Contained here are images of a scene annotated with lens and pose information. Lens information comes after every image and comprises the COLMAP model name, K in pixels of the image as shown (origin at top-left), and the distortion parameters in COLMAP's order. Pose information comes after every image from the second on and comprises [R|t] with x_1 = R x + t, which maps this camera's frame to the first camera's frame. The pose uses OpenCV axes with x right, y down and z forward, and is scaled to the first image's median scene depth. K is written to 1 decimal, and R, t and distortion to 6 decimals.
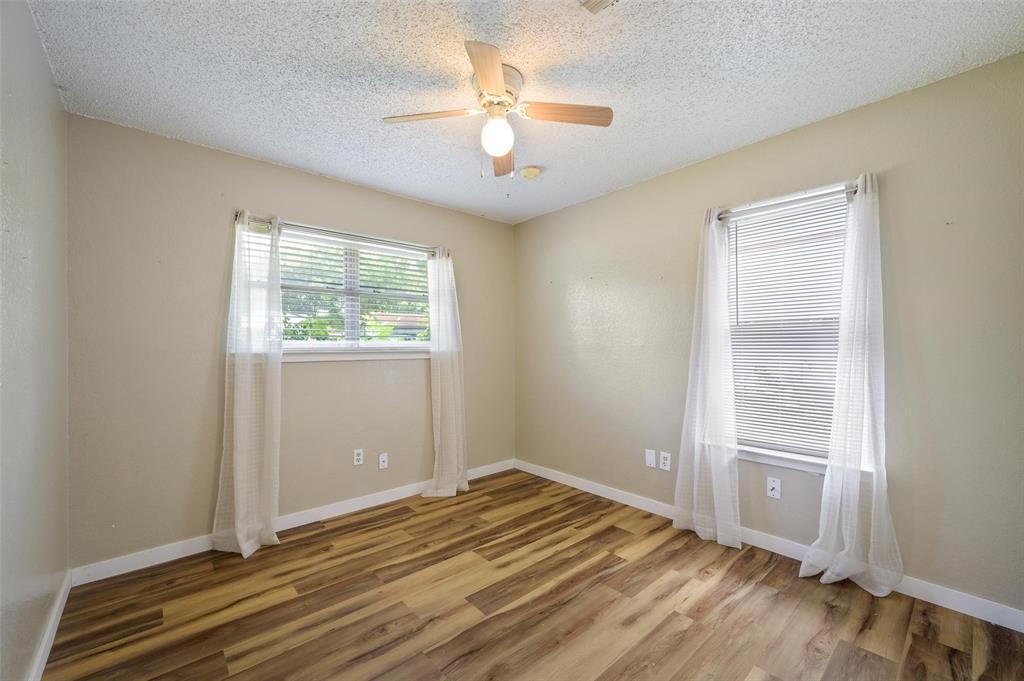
lens RADIAL K [[414.4, 0, 517.6], [0, 414.4, 342.8], [0, 0, 1]] dist [-0.002367, -0.000402]
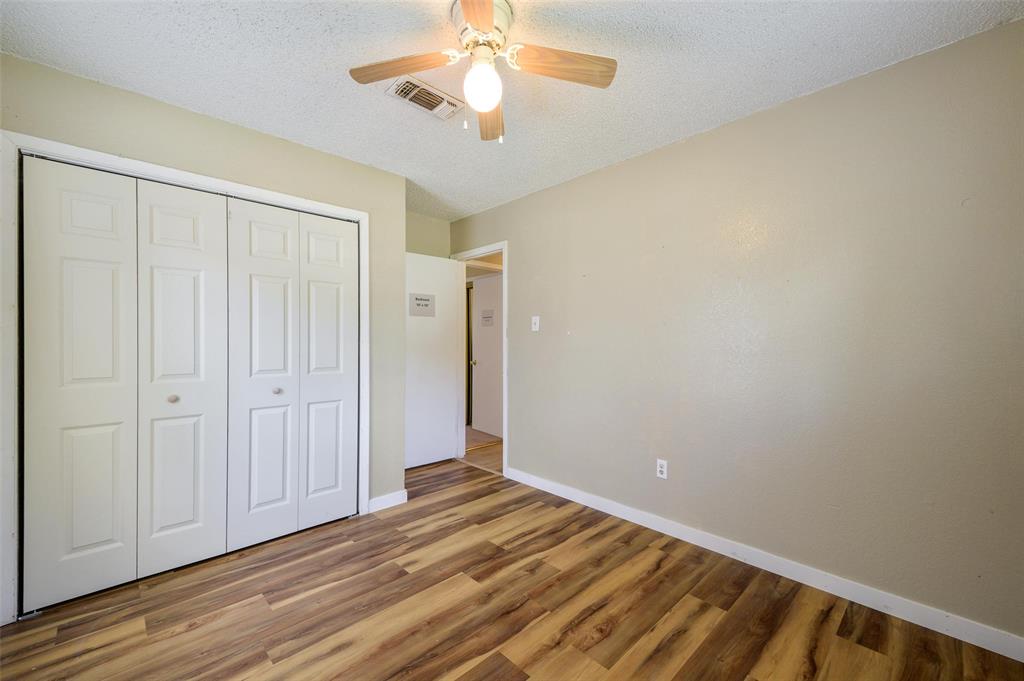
lens RADIAL K [[414.4, 0, 517.6], [0, 414.4, 342.8], [0, 0, 1]] dist [-0.002367, -0.000402]
pose [[-0.999093, 0.004178, -0.042366, -0.085173], [0.004496, 0.999962, -0.007425, 0.008233], [0.042333, -0.007608, -0.999075, 1.975691]]
